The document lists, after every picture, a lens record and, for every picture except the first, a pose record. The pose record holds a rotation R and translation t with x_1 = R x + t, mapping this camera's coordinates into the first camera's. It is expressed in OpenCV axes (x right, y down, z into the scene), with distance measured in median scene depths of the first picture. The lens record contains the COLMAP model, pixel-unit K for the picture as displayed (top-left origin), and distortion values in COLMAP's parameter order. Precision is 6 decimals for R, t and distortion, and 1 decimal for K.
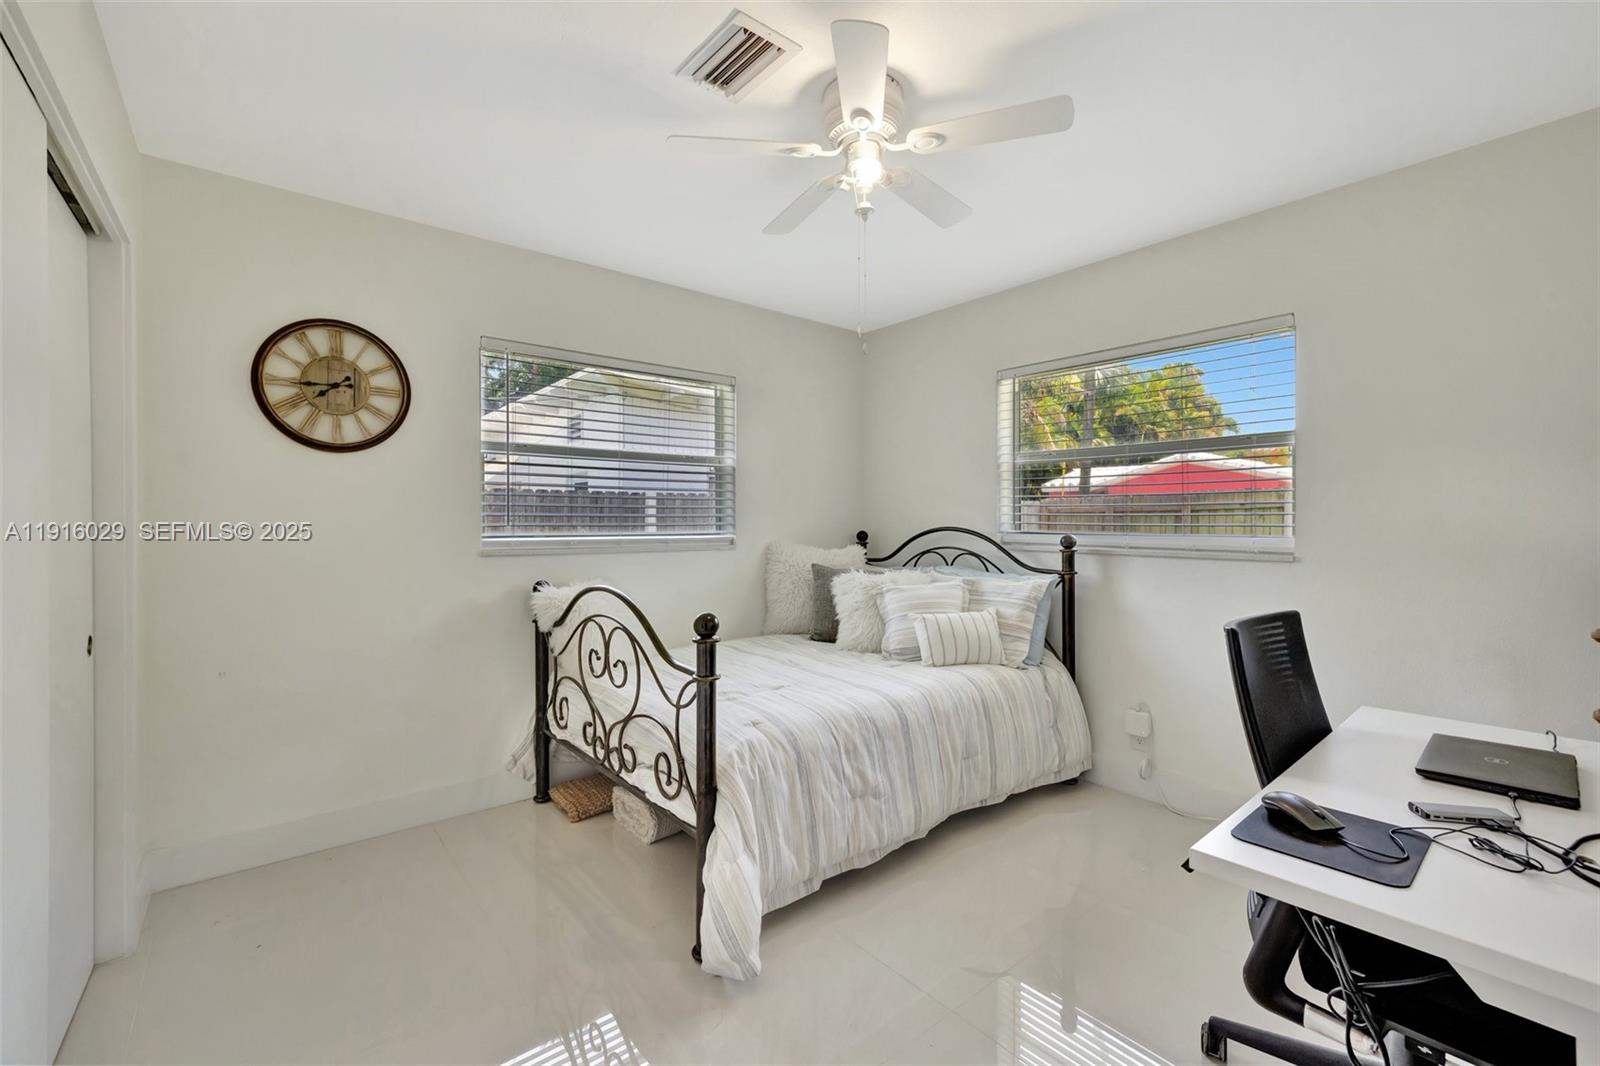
lens RADIAL K [[680.3, 0, 801.8], [0, 680.3, 527.0], [0, 0, 1]] dist [0.000424, 0.000394]
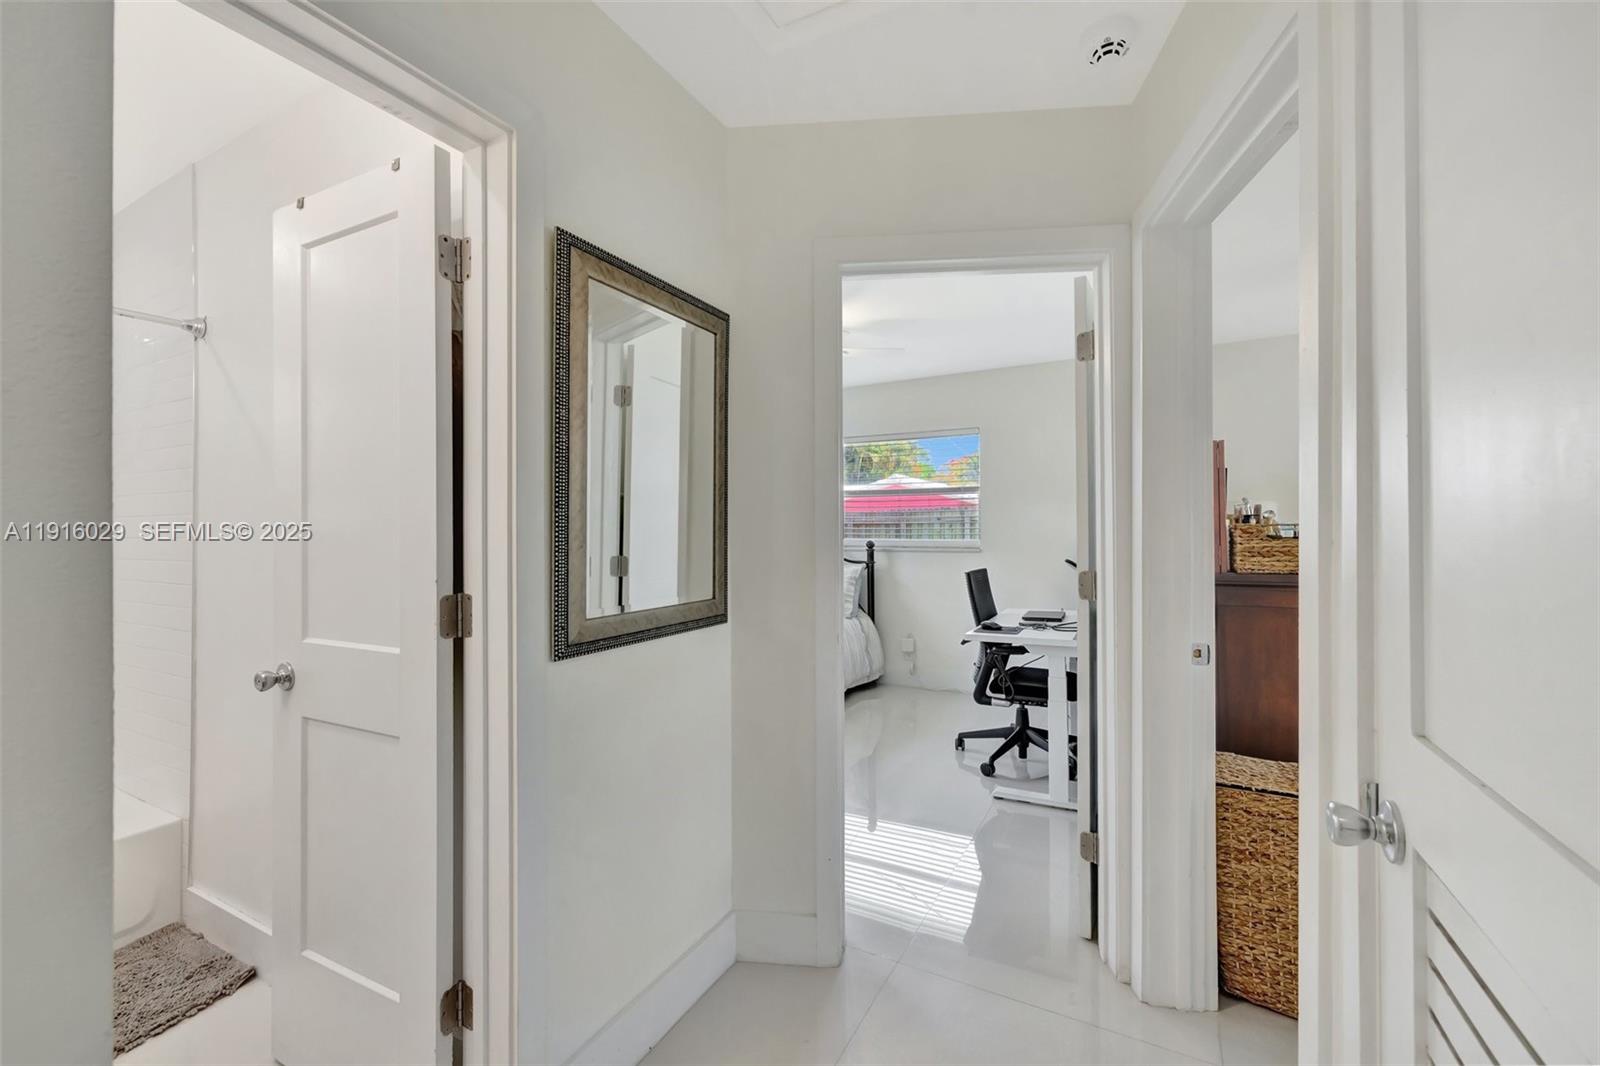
lens RADIAL K [[680.3, 0, 809.0], [0, 680.3, 538.3], [0, 0, 1]] dist [0.000424, 0.000394]
pose [[0.919875, -0.013373, 0.391984, -0.432075], [0.013484, 0.999906, 0.002470, -0.000851], [-0.391980, 0.003013, 0.919969, -0.533541]]
